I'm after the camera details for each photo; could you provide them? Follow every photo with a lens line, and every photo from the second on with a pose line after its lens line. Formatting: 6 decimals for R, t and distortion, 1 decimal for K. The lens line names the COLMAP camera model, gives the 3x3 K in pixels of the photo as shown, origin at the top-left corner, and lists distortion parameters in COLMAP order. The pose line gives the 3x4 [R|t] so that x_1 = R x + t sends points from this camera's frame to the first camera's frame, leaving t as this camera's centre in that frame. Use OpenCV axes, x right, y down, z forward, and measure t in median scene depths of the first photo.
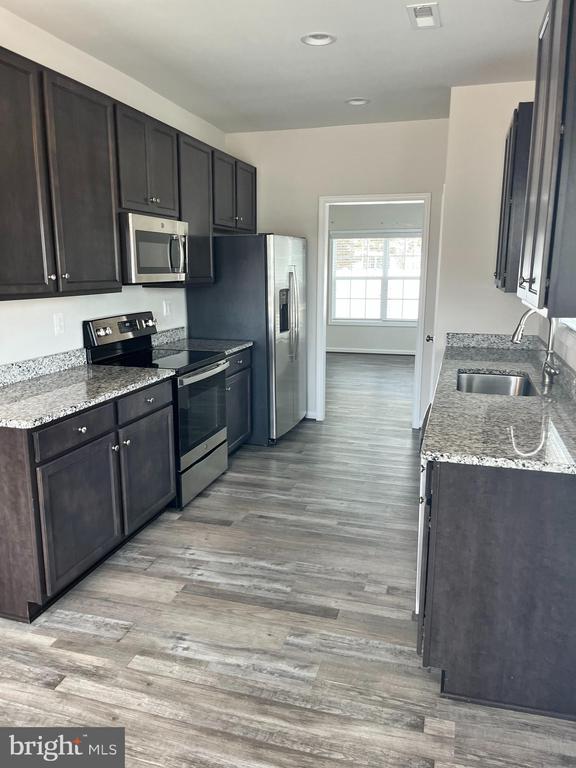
lens RADIAL K [[583.9, 0, 286.6], [0, 583.9, 384.1], [0, 0, 1]] dist [0.051554, -0.077963]
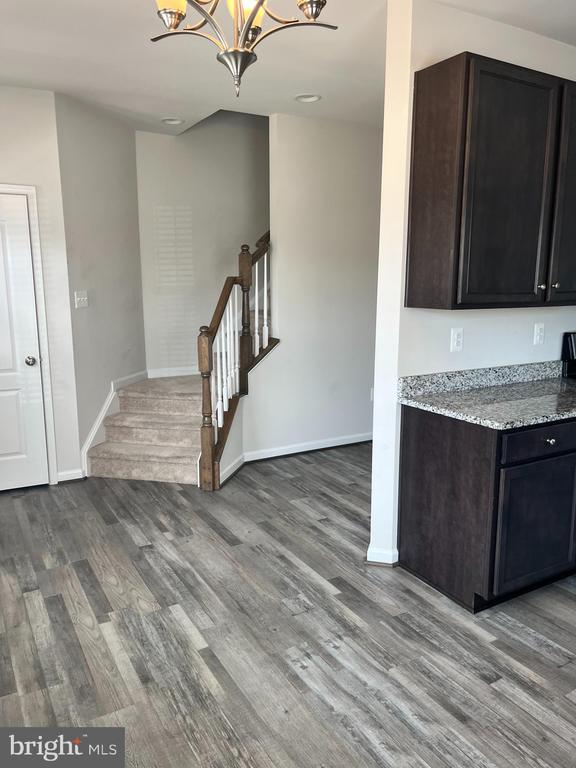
lens RADIAL K [[583.9, 0, 280.2], [0, 583.9, 380.4], [0, 0, 1]] dist [0.051554, -0.077963]
pose [[0.718516, 0.114154, -0.686079, -0.010173], [-0.133490, 0.990734, 0.025043, 0.013032], [0.682580, 0.073590, 0.727096, -0.032445]]
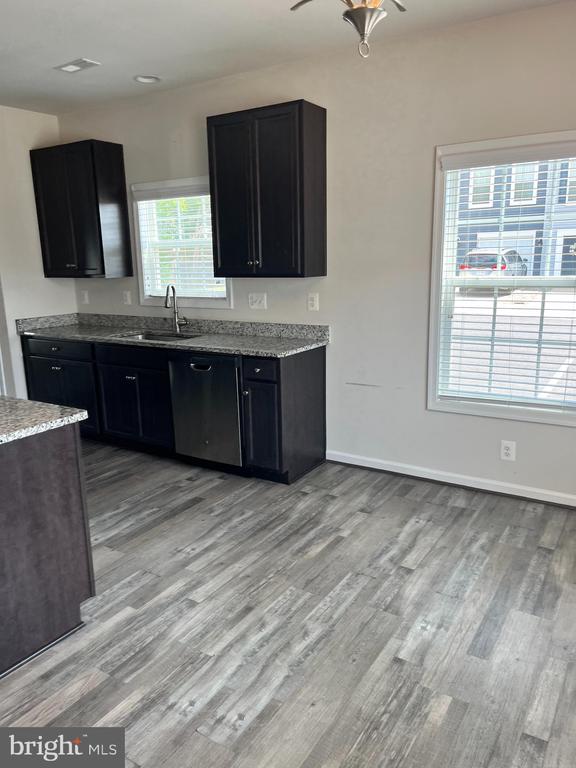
lens RADIAL K [[583.9, 0, 286.8], [0, 583.9, 384.4], [0, 0, 1]] dist [0.051554, -0.077963]
pose [[0.265679, -0.212510, 0.940348, -1.201374], [0.212400, 0.964338, 0.157921, -0.062666], [-0.940373, 0.157774, 0.301342, 0.335043]]
